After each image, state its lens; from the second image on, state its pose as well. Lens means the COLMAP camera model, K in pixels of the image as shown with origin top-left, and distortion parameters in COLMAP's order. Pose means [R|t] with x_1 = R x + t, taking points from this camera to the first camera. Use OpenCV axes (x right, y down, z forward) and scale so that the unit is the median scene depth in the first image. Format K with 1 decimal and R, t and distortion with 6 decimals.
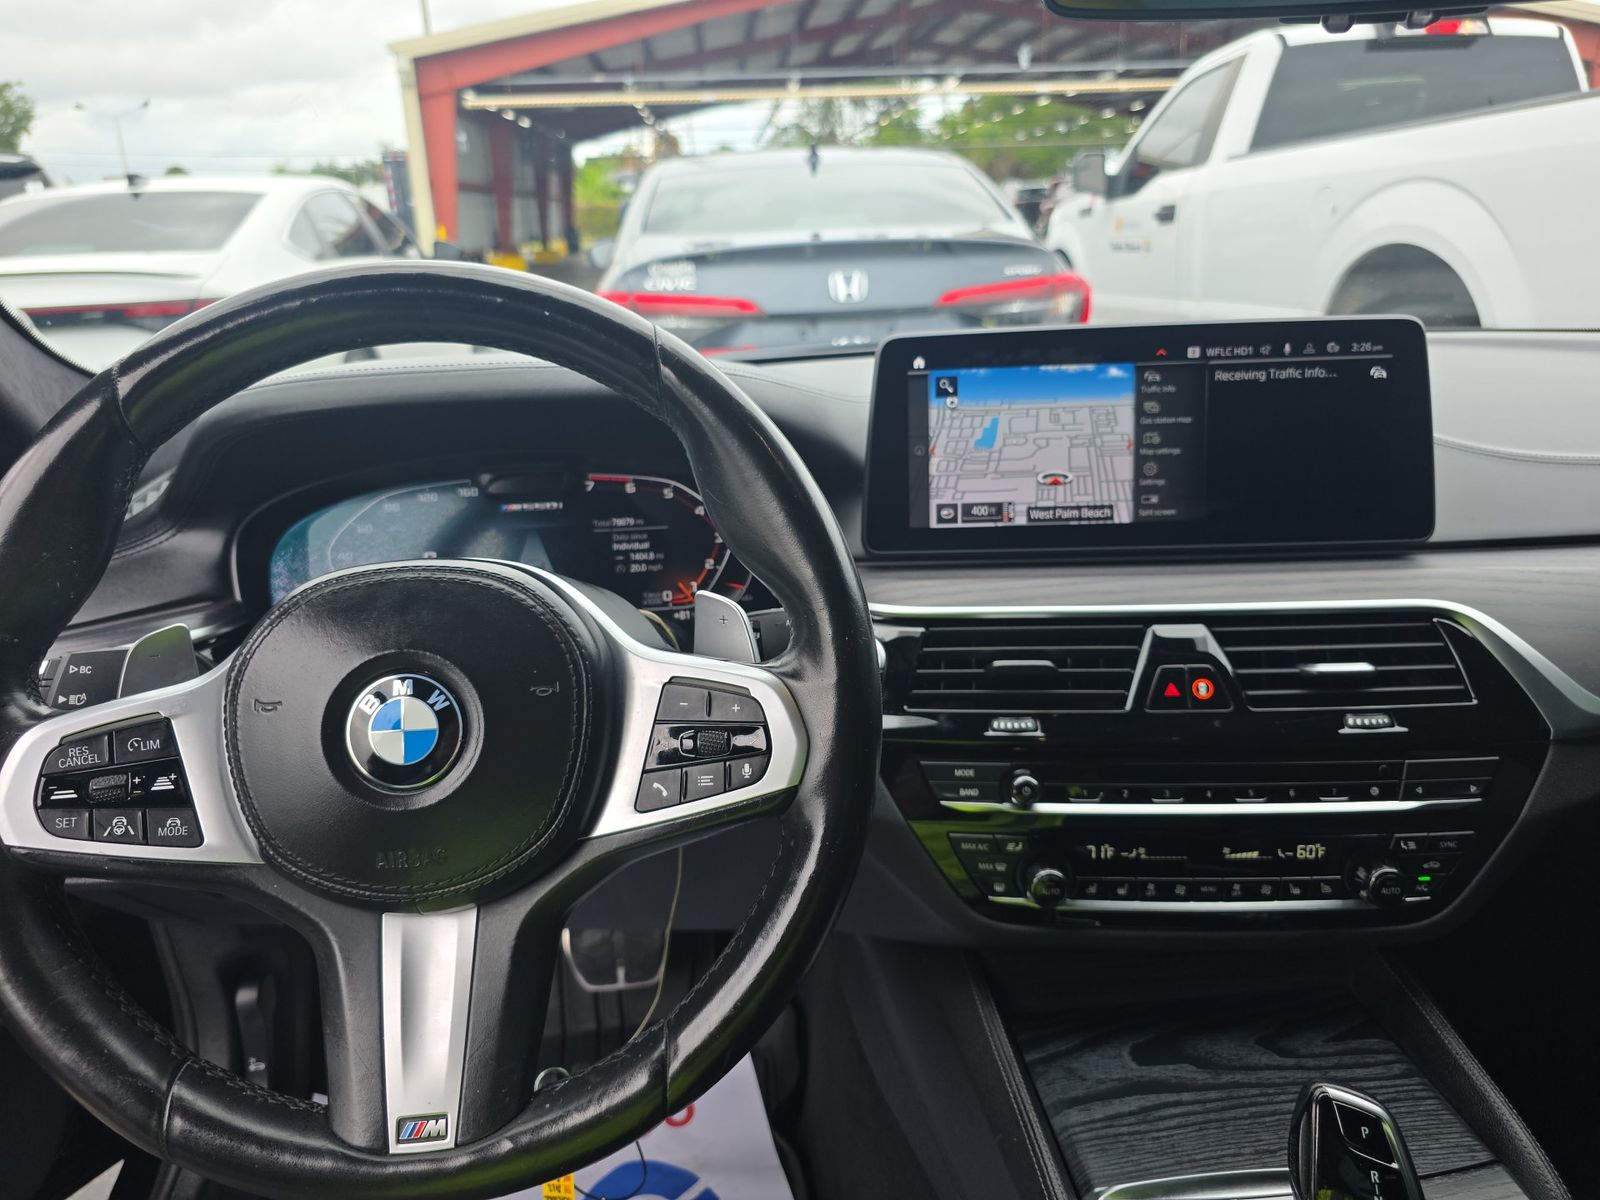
lens RADIAL K [[1100.1, 0, 794.5], [0, 1100.1, 592.5], [0, 0, 1]] dist [0.043470, -0.035467]
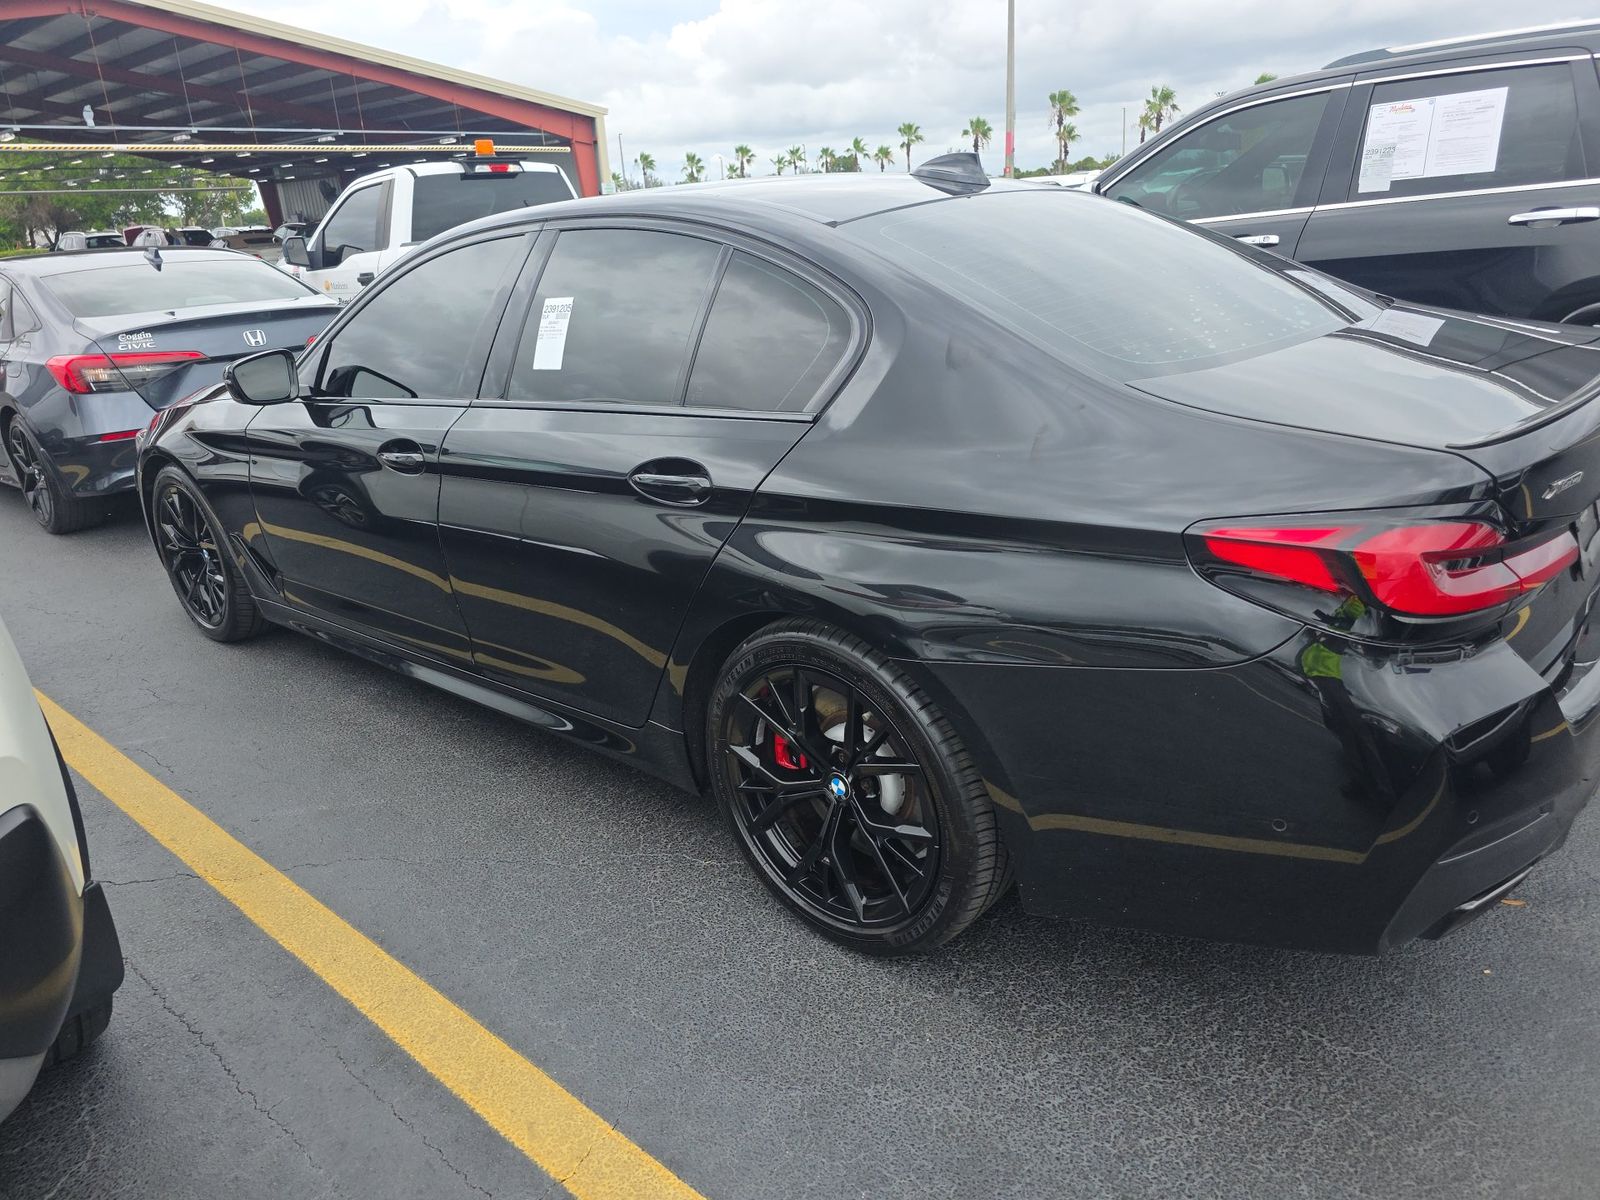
lens RADIAL K [[1100.1, 0, 800.5], [0, 1100.1, 600.2], [0, 0, 1]] dist [0.043470, -0.035467]
pose [[0.719063, -0.242494, 0.651265, -0.282945], [0.259942, 0.962970, 0.071553, 0.106884], [-0.644499, 0.117840, 0.755470, -0.404666]]
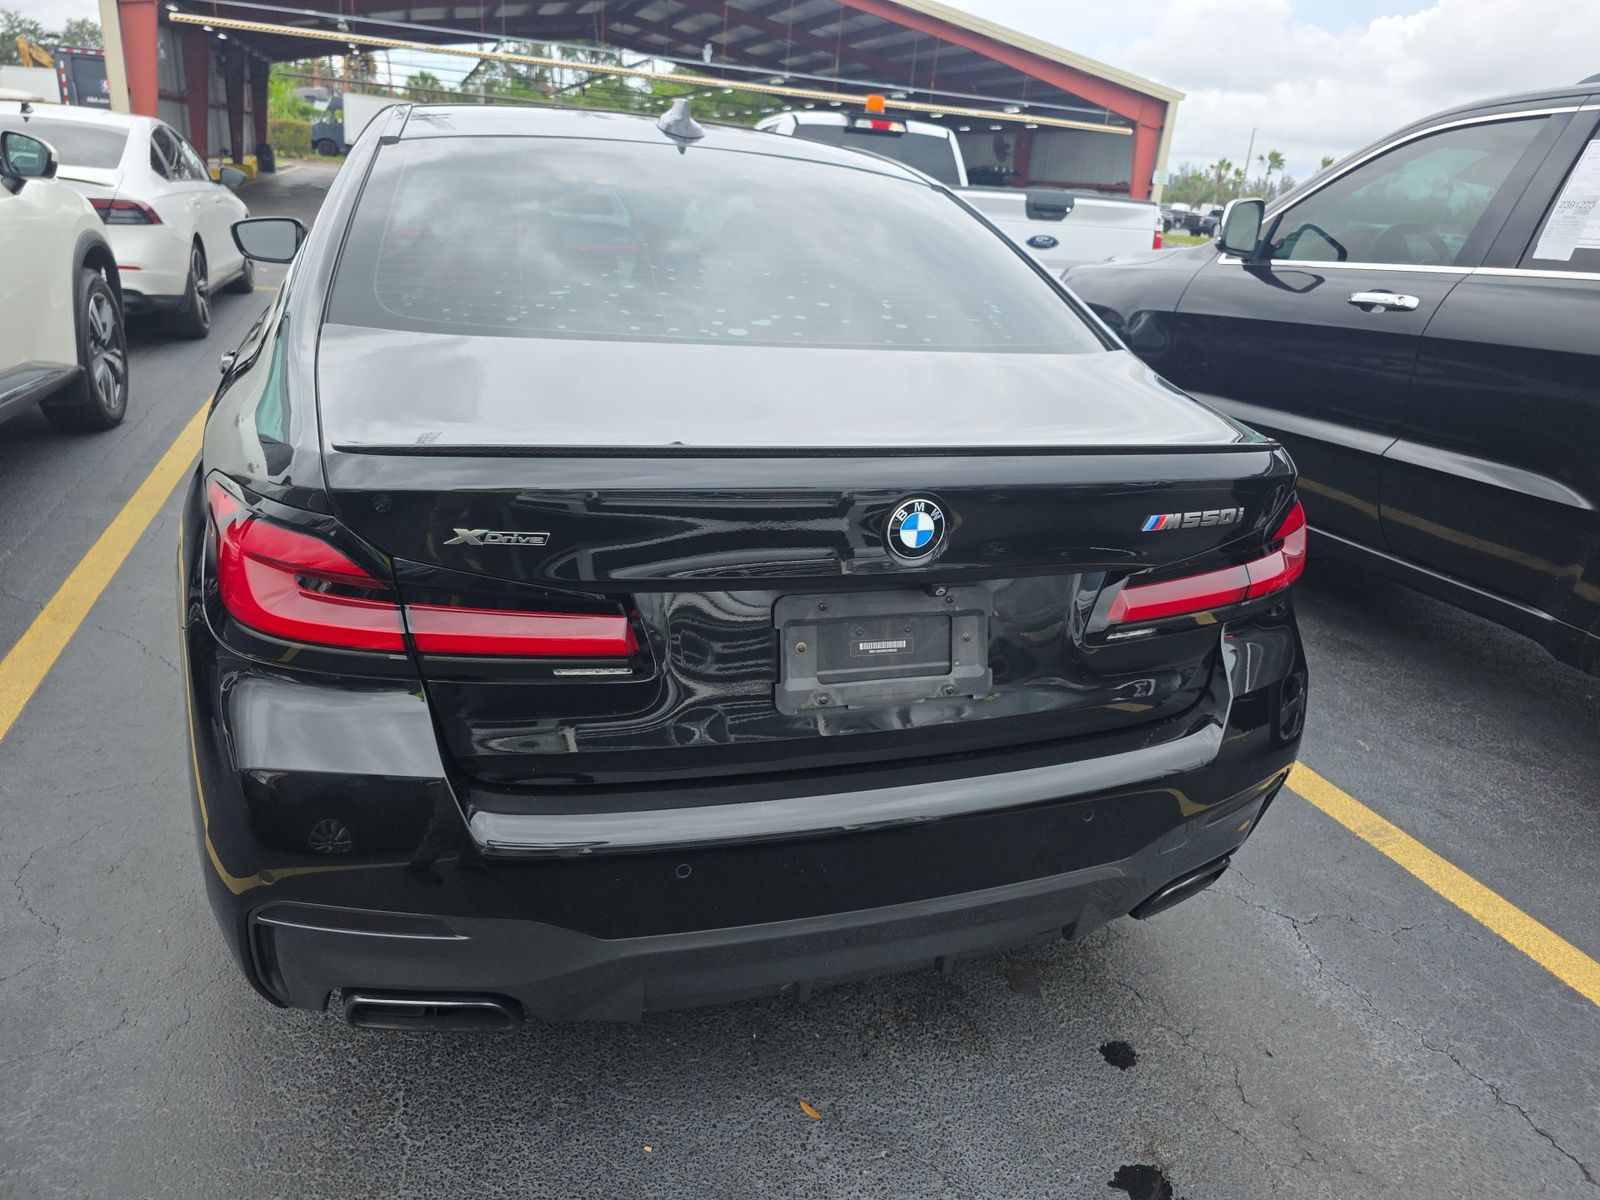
lens RADIAL K [[1100.1, 0, 796.1], [0, 1100.1, 601.7], [0, 0, 1]] dist [0.043470, -0.035467]
pose [[0.964958, 0.020079, 0.261635, 0.006137], [-0.030088, 0.998958, 0.034304, 0.147152], [-0.260674, -0.040974, 0.964557, -0.530153]]
